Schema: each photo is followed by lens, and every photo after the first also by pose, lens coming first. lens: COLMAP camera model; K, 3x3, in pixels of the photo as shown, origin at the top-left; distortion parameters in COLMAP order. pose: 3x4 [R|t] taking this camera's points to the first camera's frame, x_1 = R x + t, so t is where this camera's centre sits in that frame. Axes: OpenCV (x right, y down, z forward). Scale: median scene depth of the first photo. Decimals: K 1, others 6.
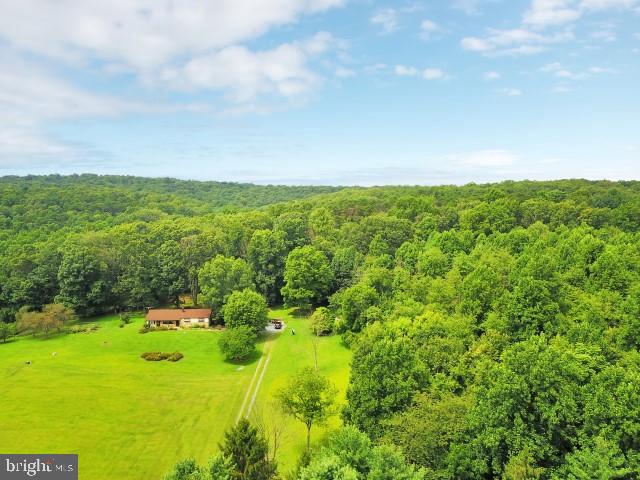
lens RADIAL K [[490.6, 0, 321.0], [0, 490.6, 242.4], [0, 0, 1]] dist [0.019474, -0.002622]
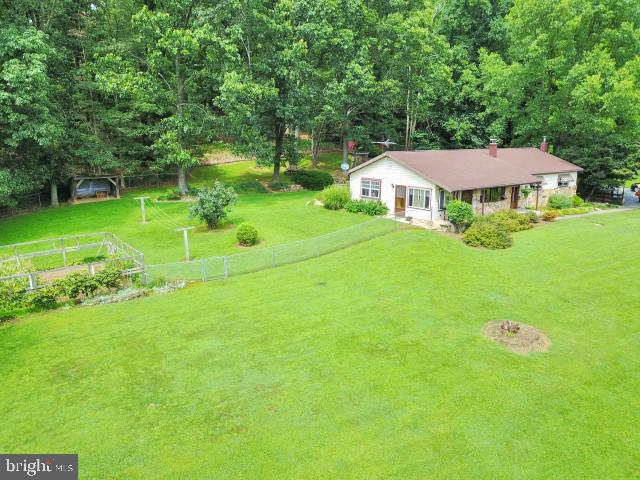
lens RADIAL K [[490.6, 0, 321.0], [0, 490.6, 242.4], [0, 0, 1]] dist [0.019474, -0.002622]
pose [[0.839617, -0.113241, 0.531243, -0.512780], [0.014709, 0.982408, 0.186167, 0.138931], [-0.542979, -0.148495, 0.826512, 0.841987]]
